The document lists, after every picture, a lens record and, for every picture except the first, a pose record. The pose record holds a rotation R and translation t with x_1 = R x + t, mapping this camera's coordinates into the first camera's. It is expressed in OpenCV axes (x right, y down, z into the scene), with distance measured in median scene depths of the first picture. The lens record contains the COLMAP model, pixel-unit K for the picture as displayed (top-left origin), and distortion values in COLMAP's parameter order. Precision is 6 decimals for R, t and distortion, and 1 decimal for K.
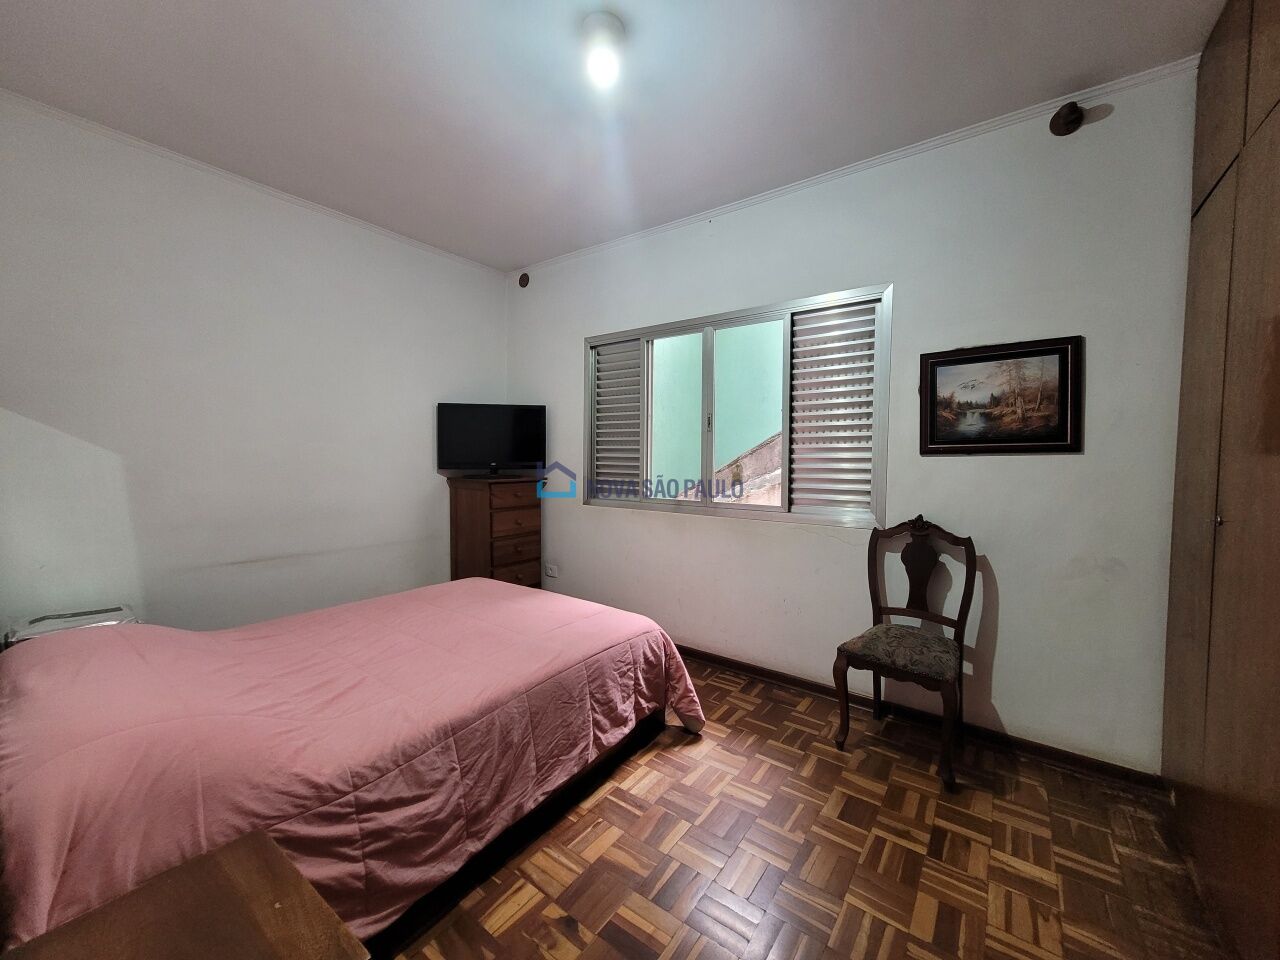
lens RADIAL K [[500.1, 0, 641.7], [0, 500.1, 476.6], [0, 0, 1]] dist [0.006783, -0.001551]
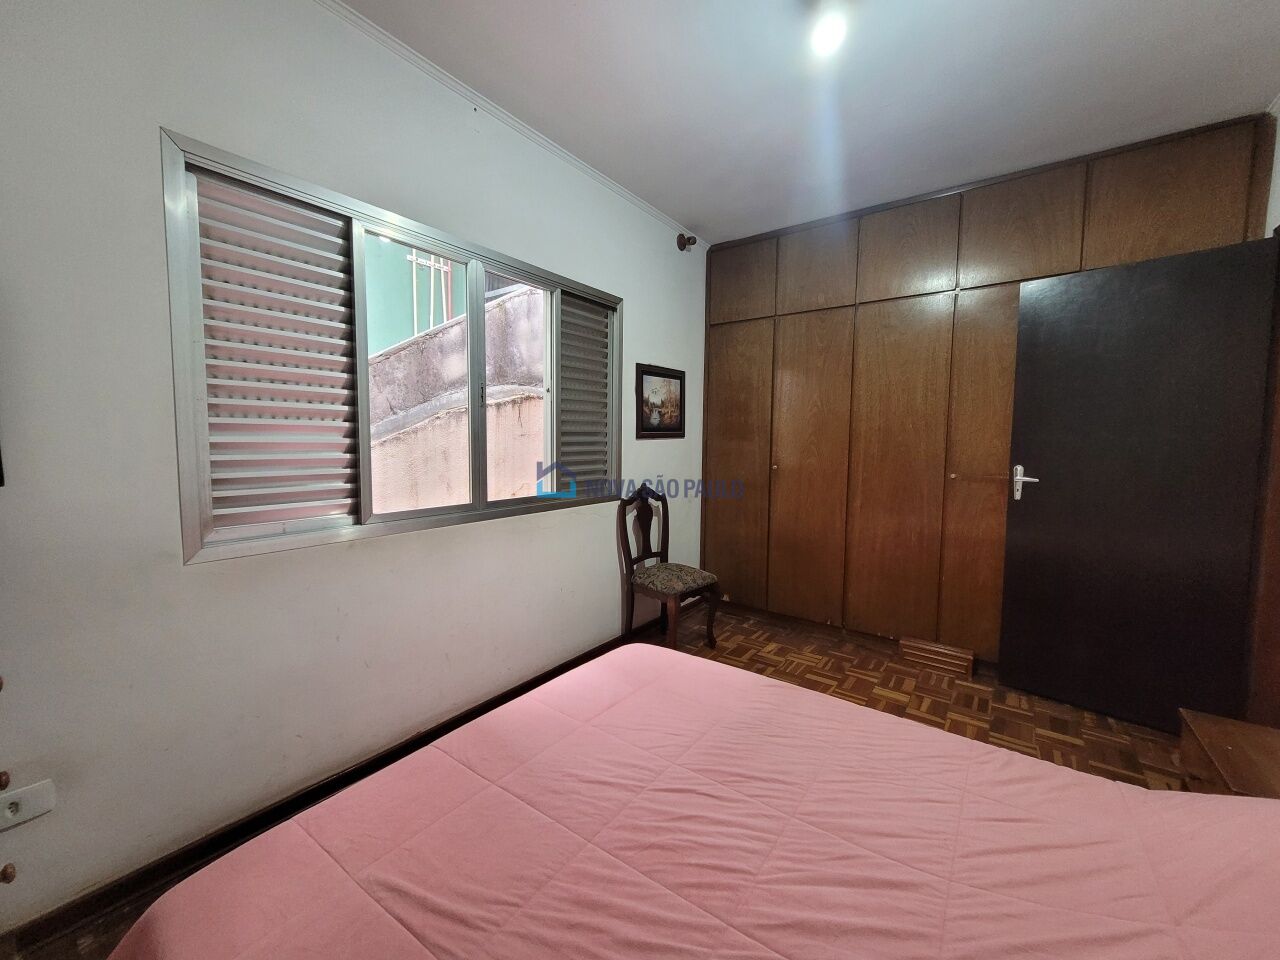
lens RADIAL K [[500.1, 0, 640.5], [0, 500.1, 478.7], [0, 0, 1]] dist [0.006783, -0.001551]
pose [[0.011623, -0.081314, 0.996621, -0.846430], [0.035208, 0.996103, 0.080861, -0.049326], [-0.999312, 0.034149, 0.014440, 1.063736]]
